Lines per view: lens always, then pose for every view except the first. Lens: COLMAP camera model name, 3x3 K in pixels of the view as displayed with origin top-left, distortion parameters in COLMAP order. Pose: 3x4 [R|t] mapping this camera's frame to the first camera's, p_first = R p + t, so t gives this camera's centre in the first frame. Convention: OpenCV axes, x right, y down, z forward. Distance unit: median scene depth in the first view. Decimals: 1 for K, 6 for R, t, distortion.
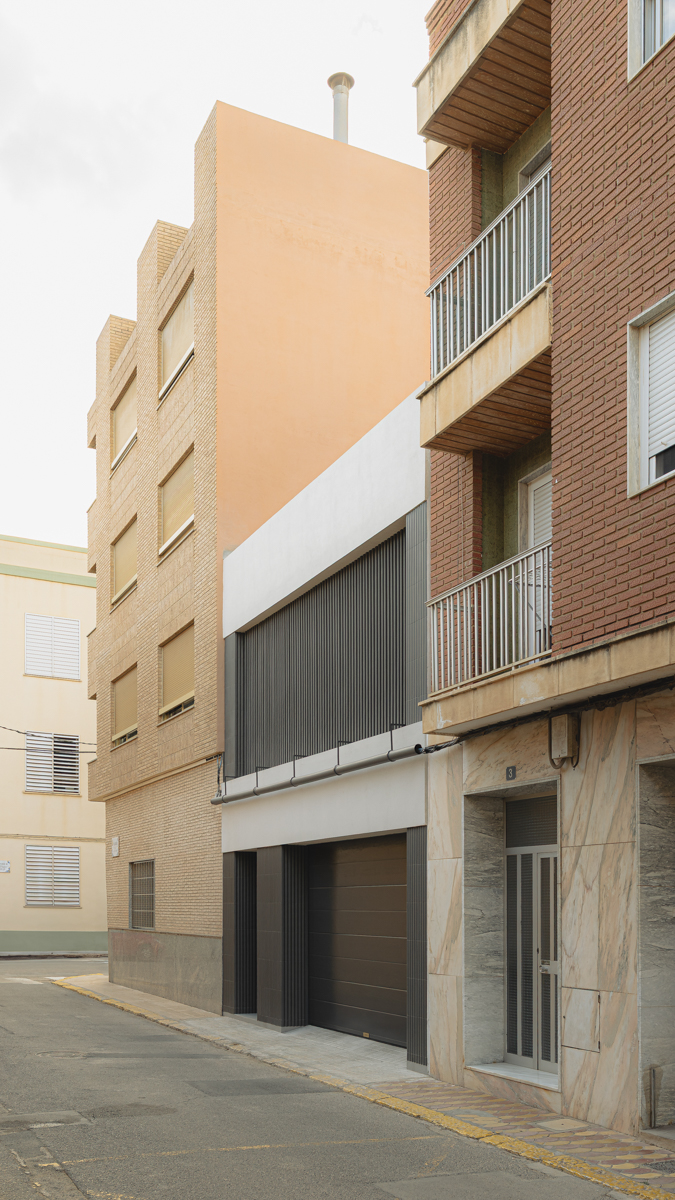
lens RADIAL K [[1149.0, 0, 359.5], [0, 1149.0, 635.8], [0, 0, 1]] dist [-0.011550, -0.005981]
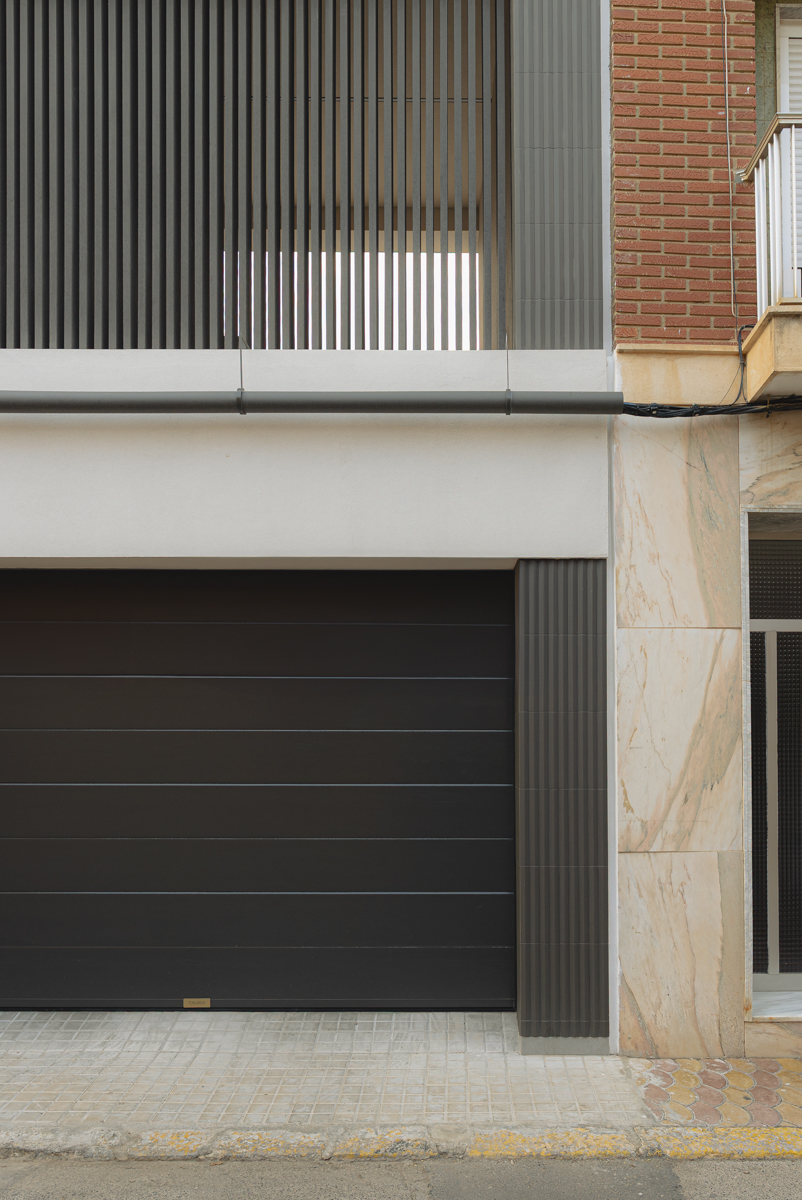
lens RADIAL K [[1048.9, 0, 400.3], [0, 1048.9, 583.2], [0, 0, 1]] dist [-0.008089, -0.004768]
pose [[0.399892, 0.093053, 0.911826, -0.340816], [-0.208724, 0.977940, -0.008261, 0.173219], [-0.892480, -0.187017, 0.410493, 0.782234]]
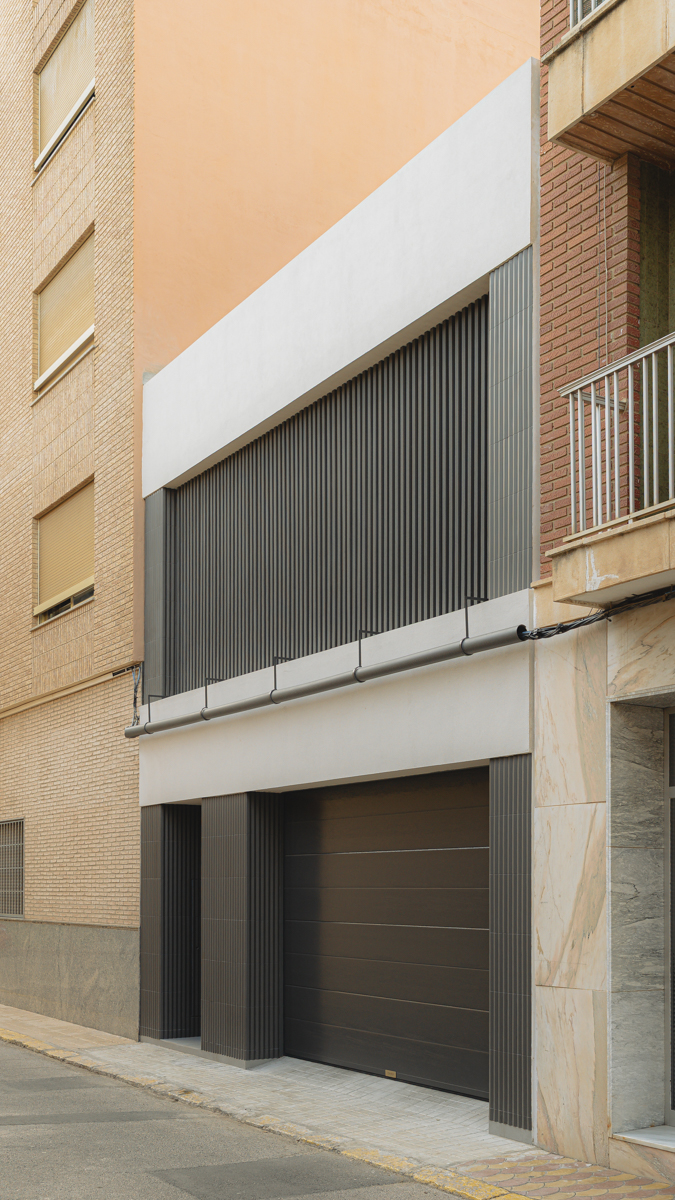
lens RADIAL K [[1302.5, 0, 337.5], [0, 1302.5, 600.0], [0, 0, 1]] dist [0.003911, -0.003325]
pose [[0.993432, 0.011453, 0.113851, -0.115307], [-0.013748, 0.999717, 0.019396, 0.059466], [-0.113597, -0.020834, 0.993309, 0.260913]]
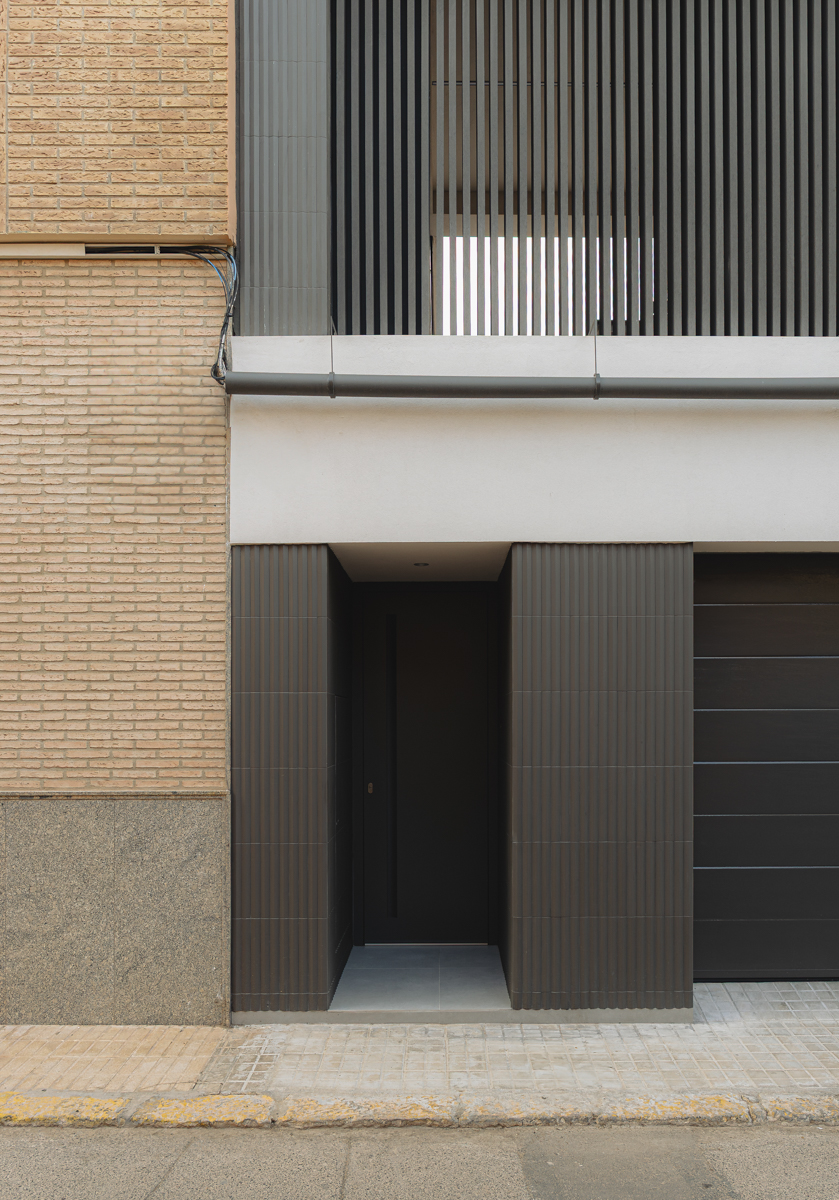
lens RADIAL K [[1009.3, 0, 422.0], [0, 1009.3, 583.4], [0, 0, 1]] dist [-0.004211, -0.016020]
pose [[0.395545, 0.074661, 0.915407, -0.461350], [-0.214595, 0.976616, 0.013073, 0.234172], [-0.893025, -0.201613, 0.402317, 1.055526]]
